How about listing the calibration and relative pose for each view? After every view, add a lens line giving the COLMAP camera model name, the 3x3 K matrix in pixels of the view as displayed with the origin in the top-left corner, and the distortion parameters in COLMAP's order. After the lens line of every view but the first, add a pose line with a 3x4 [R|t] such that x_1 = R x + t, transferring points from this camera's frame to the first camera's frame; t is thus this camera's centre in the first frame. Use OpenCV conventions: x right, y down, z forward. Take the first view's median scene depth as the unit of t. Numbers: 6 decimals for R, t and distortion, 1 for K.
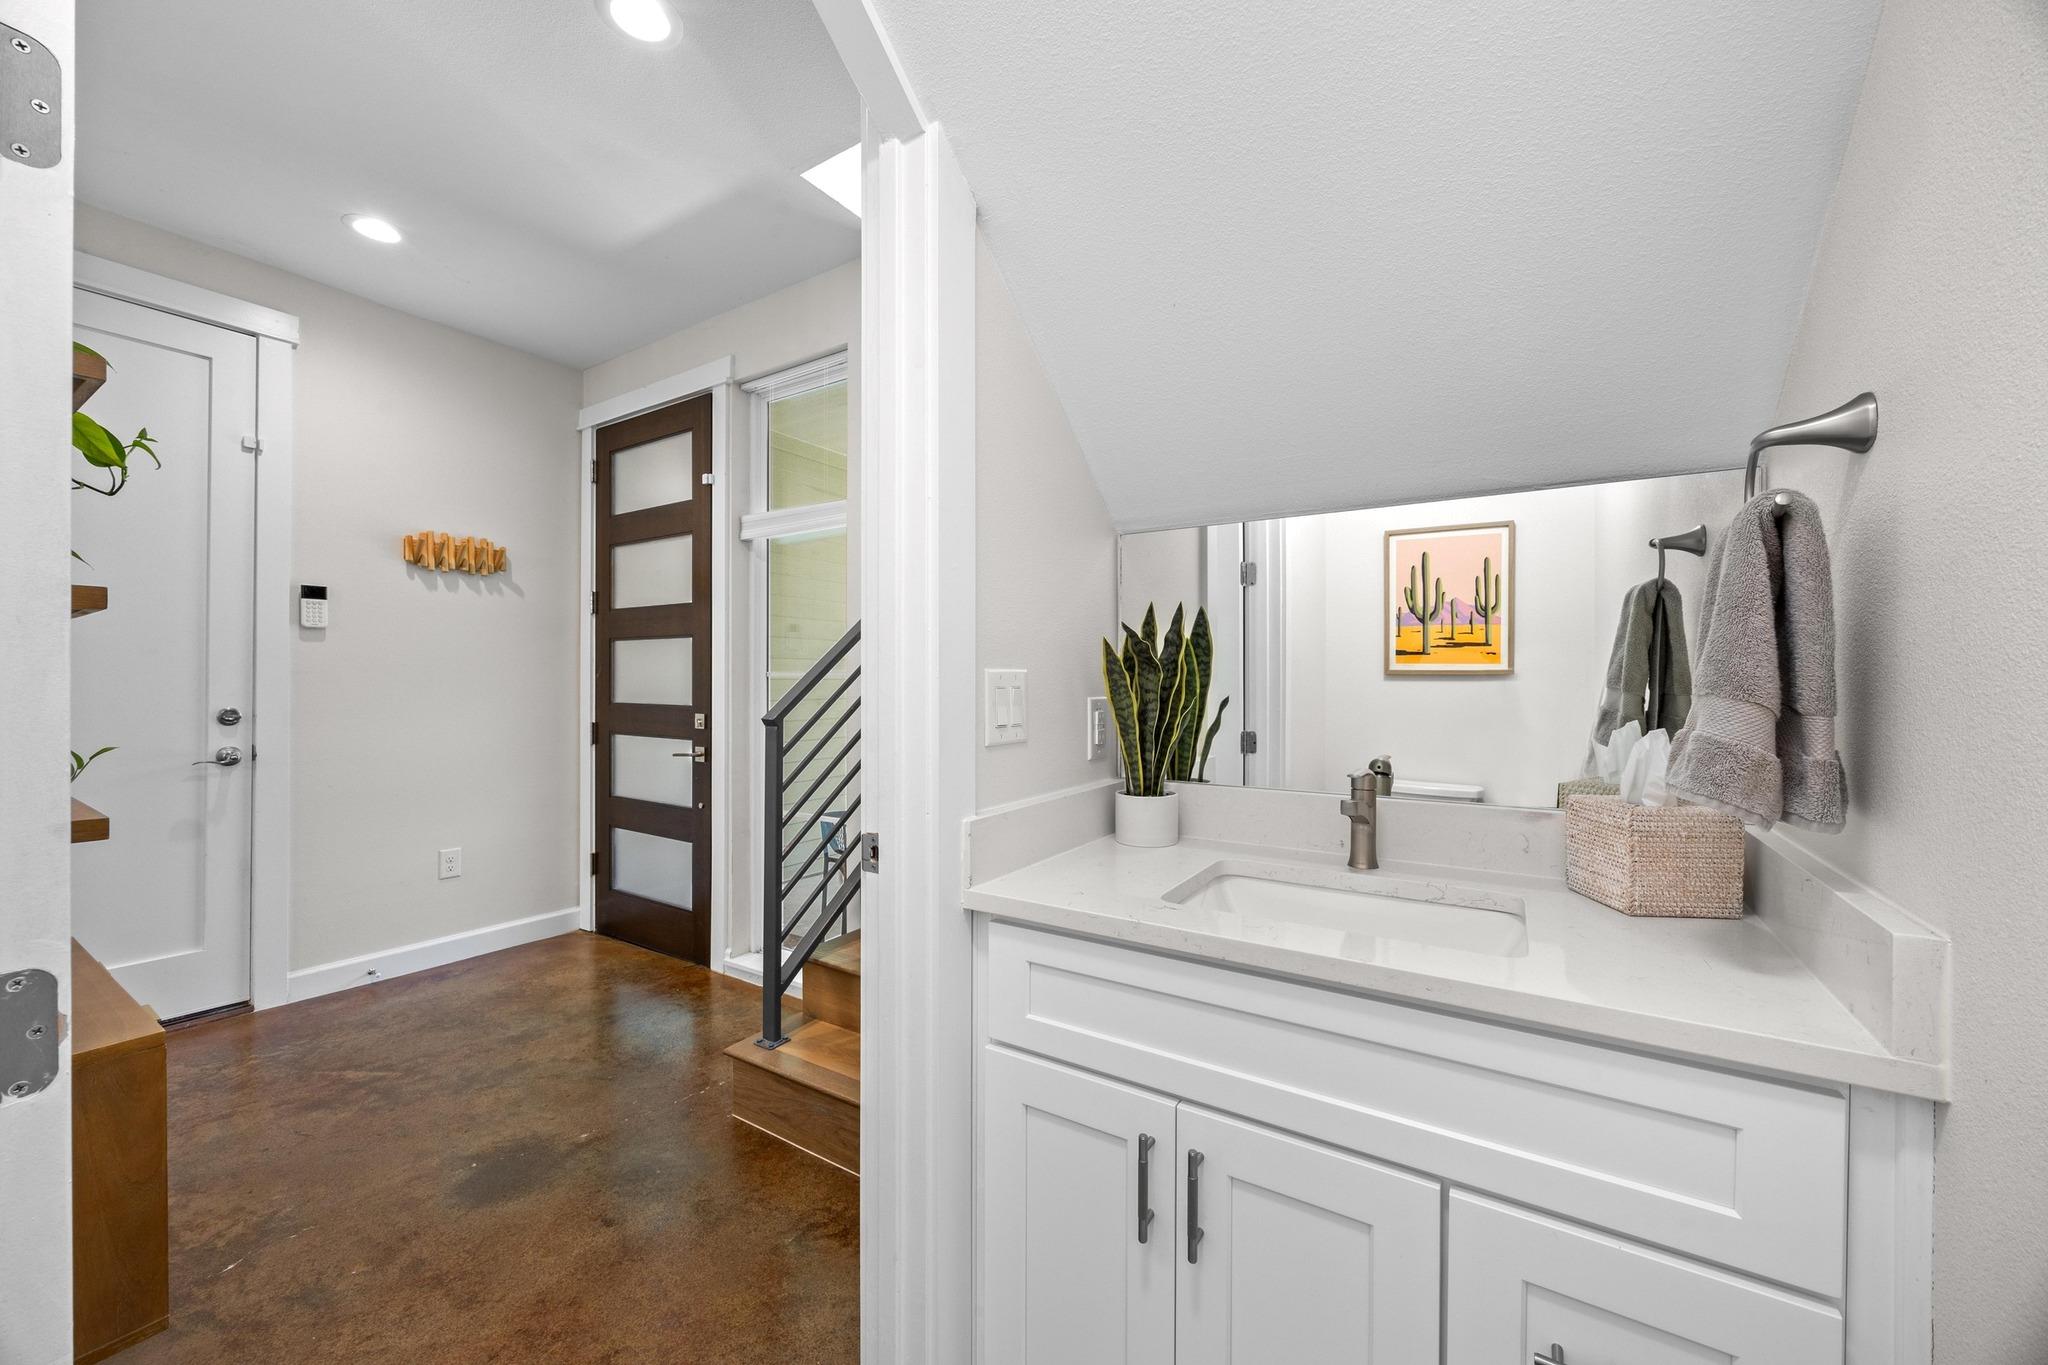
lens RADIAL K [[776.8, 0, 1009.0], [0, 776.8, 678.5], [0, 0, 1]] dist [-0.002436, -0.000217]
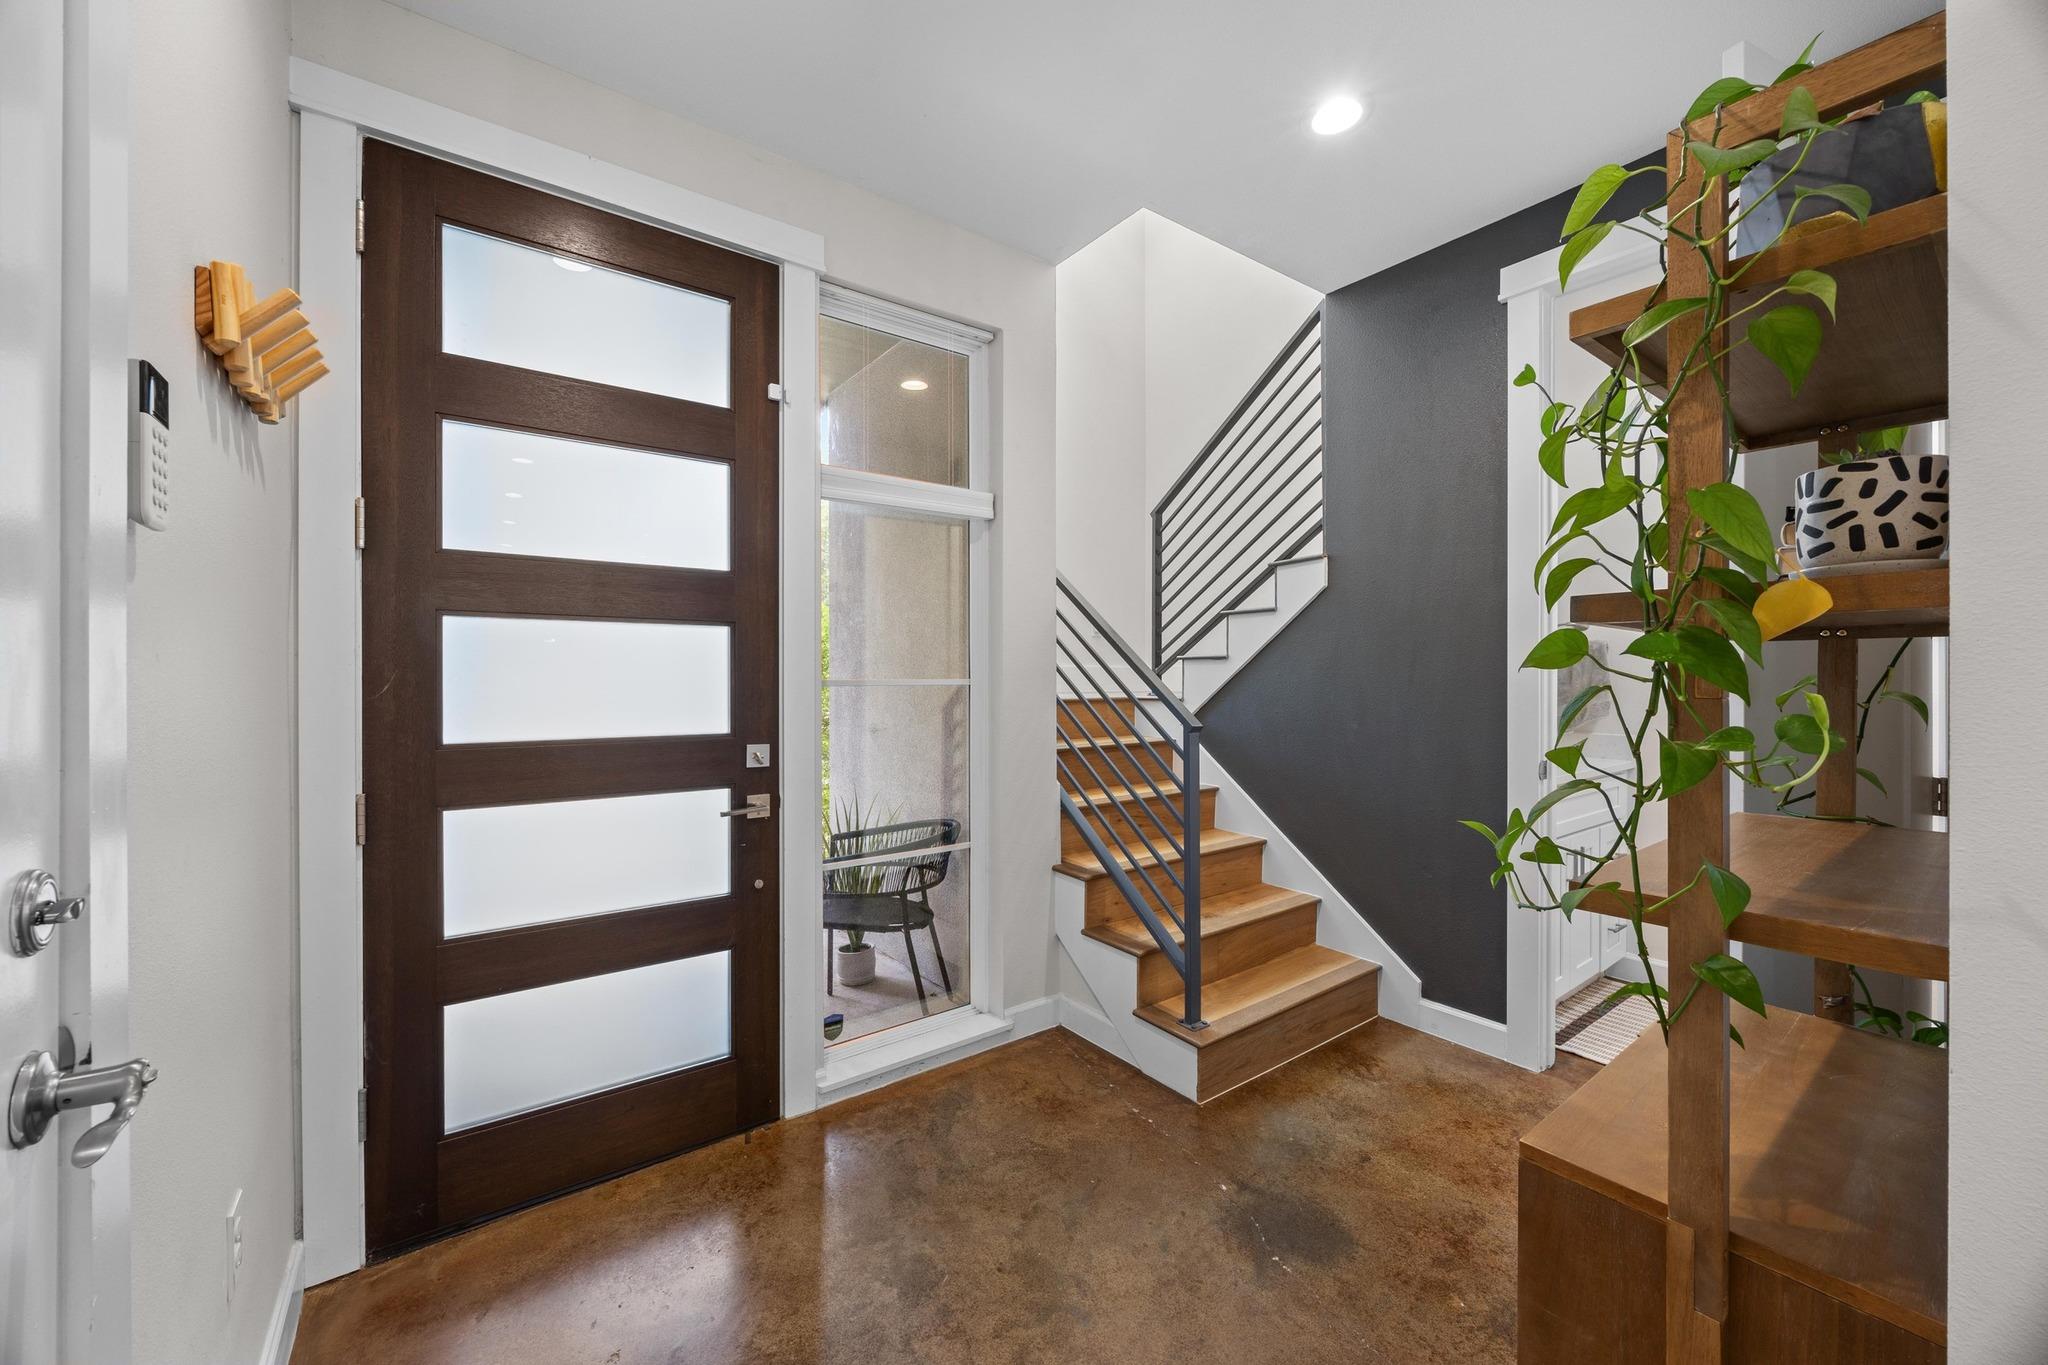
lens RADIAL K [[776.8, 0, 1016.8], [0, 776.8, 676.4], [0, 0, 1]] dist [-0.002436, -0.000217]
pose [[0.352072, -0.006126, 0.935953, -0.939185], [0.000972, 0.999980, 0.006179, -0.016156], [-0.935973, -0.001266, 0.352071, 0.567992]]
